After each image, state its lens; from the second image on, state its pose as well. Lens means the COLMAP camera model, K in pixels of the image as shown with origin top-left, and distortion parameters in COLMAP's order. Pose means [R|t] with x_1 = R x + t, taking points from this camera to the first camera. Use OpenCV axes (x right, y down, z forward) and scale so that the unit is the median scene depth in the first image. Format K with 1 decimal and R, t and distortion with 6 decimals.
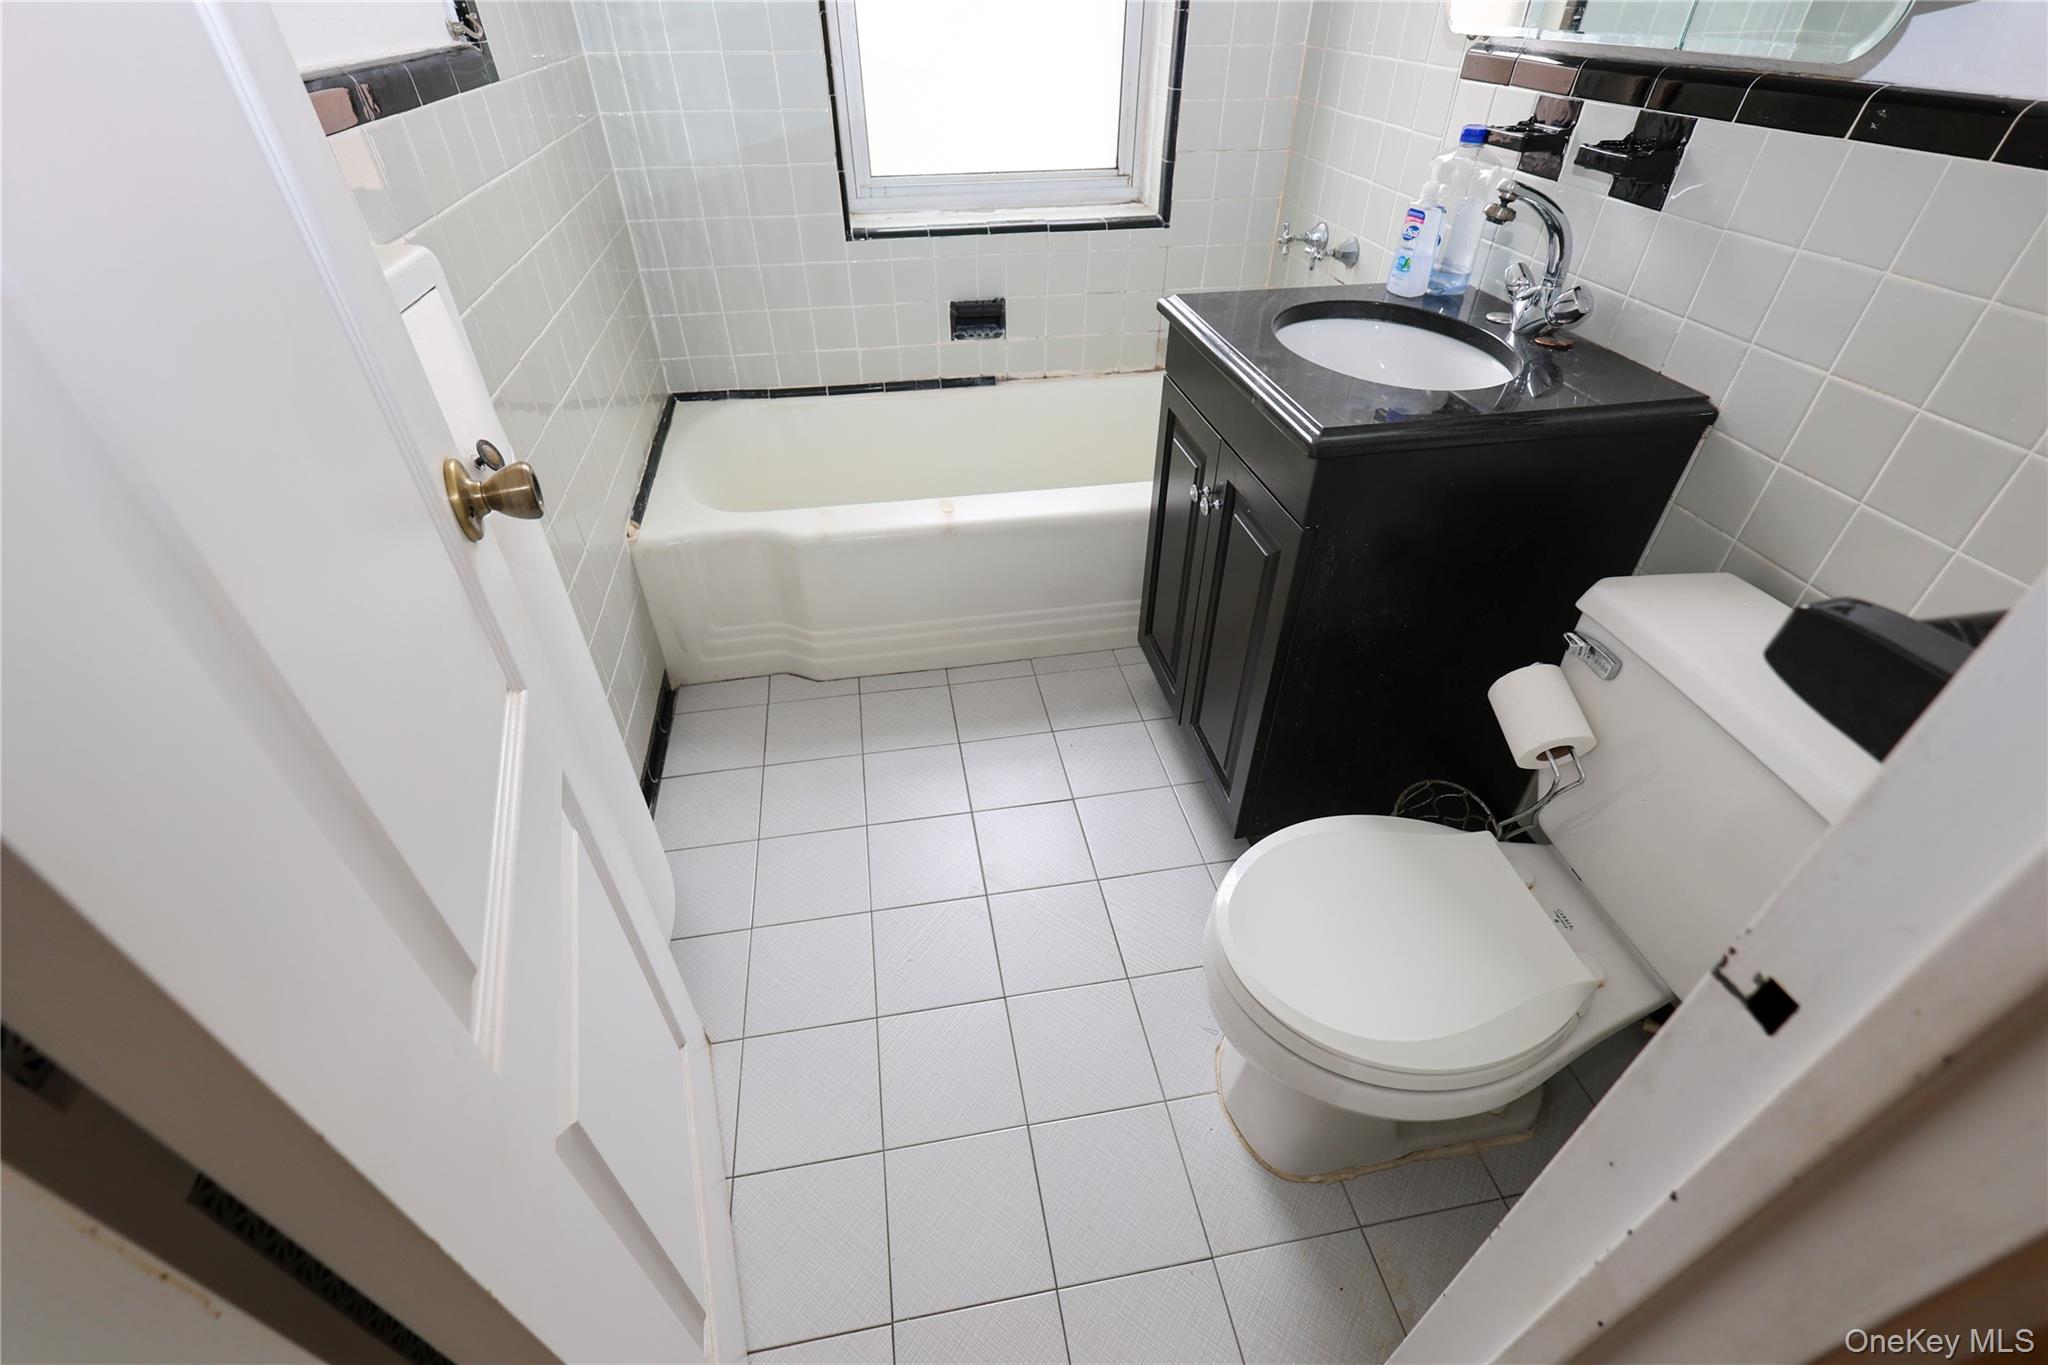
lens RADIAL K [[886.3, 0, 1025.4], [0, 886.3, 675.0], [0, 0, 1]] dist [0.007412, -0.000482]
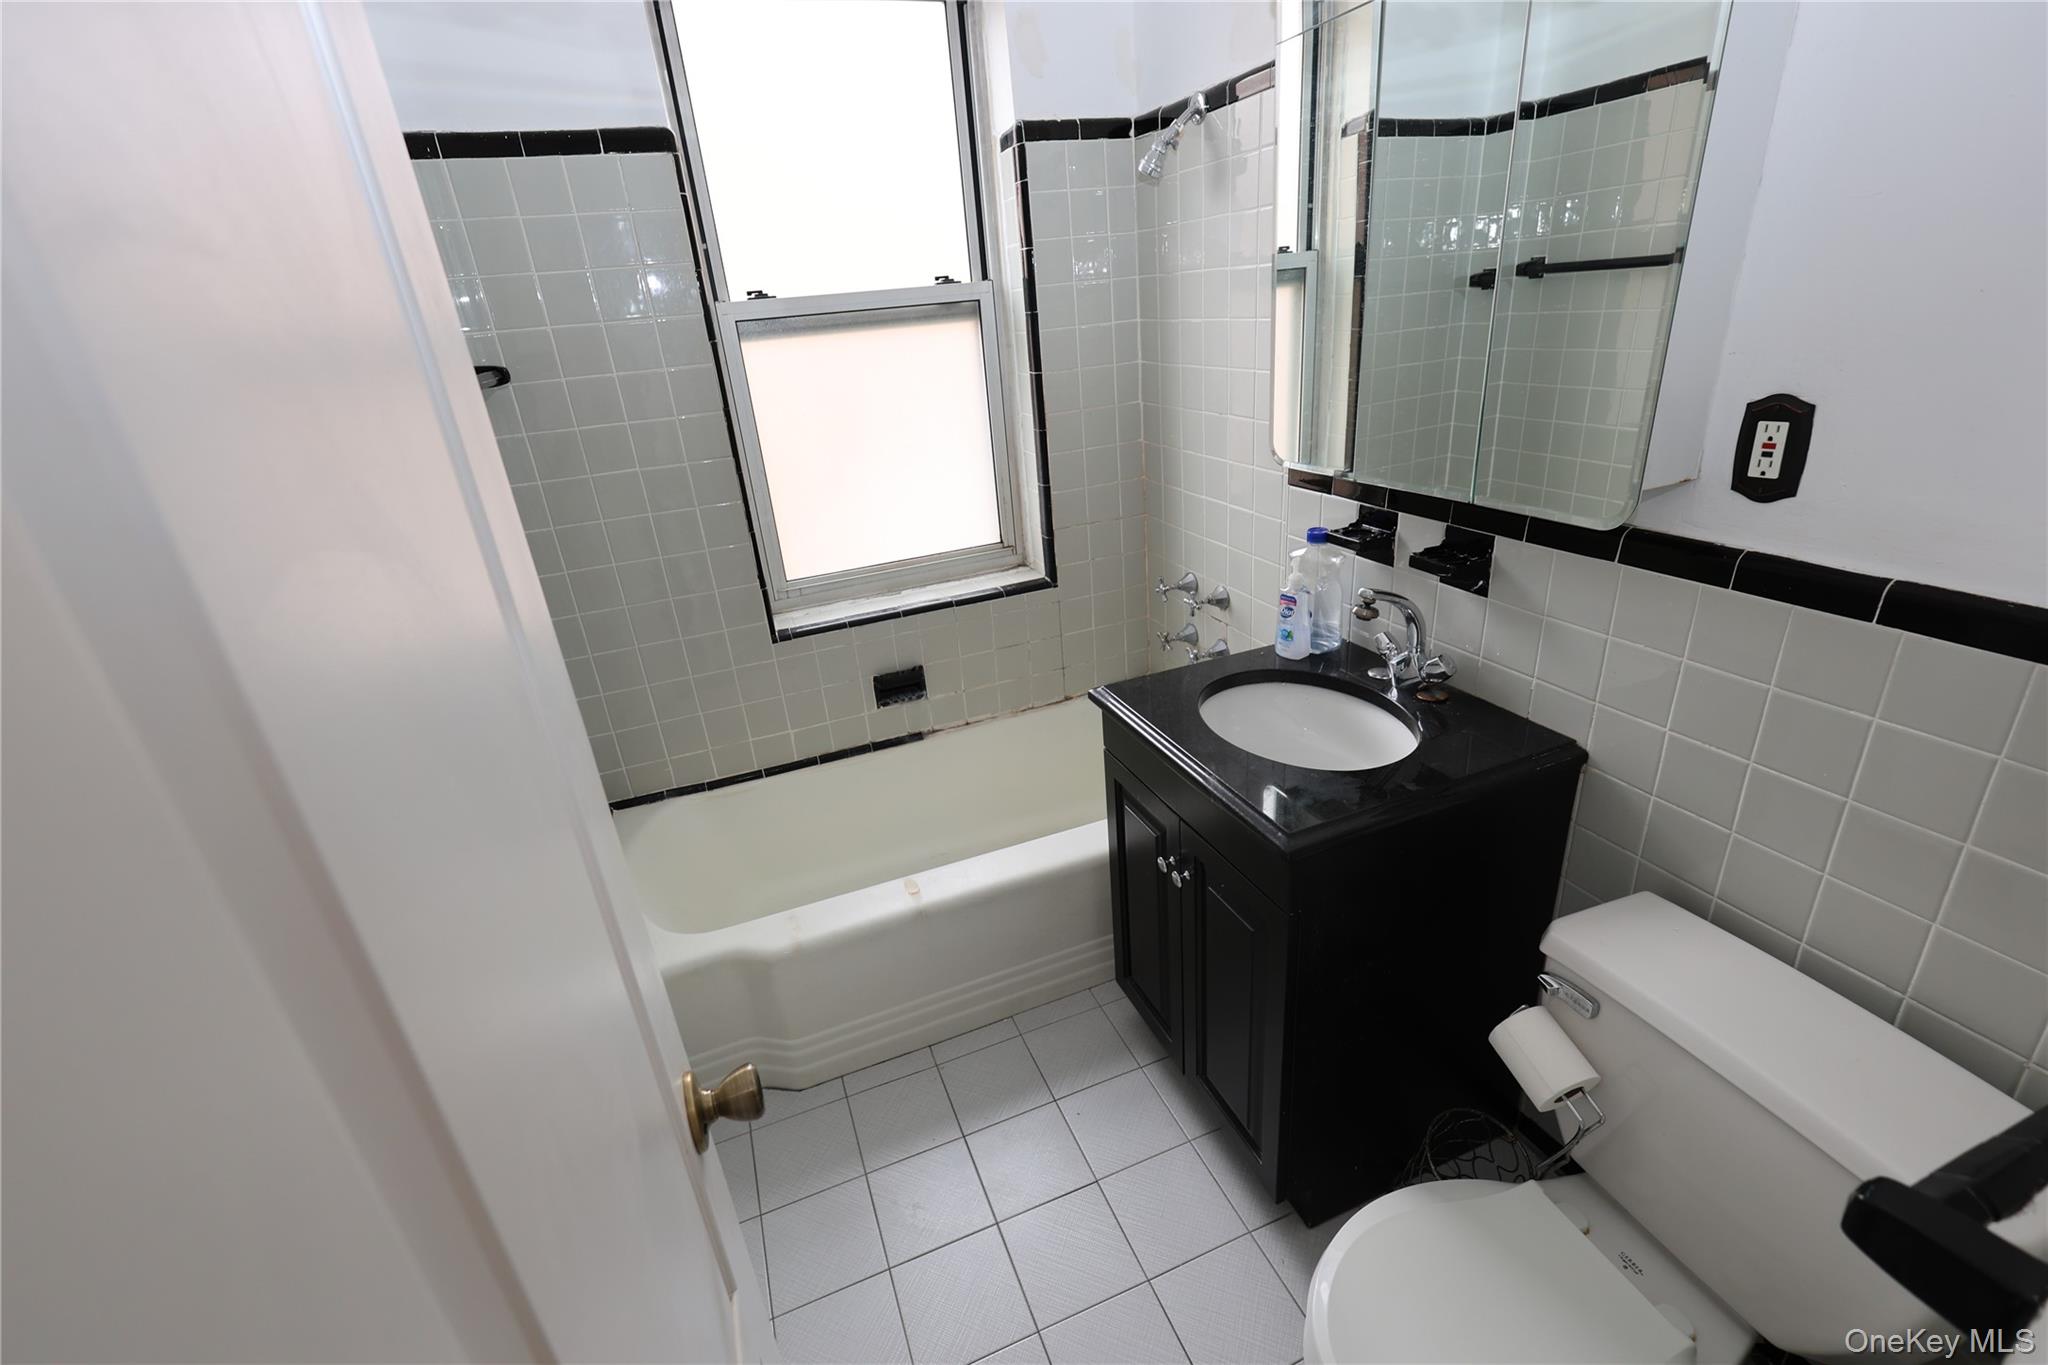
lens RADIAL K [[886.3, 0, 1027.4], [0, 886.3, 682.5], [0, 0, 1]] dist [0.007412, -0.000482]
pose [[0.978371, -0.151627, 0.140709, -0.086257], [0.183896, 0.949024, -0.255998, -0.165639], [-0.094720, 0.276337, 0.956382, -0.074777]]
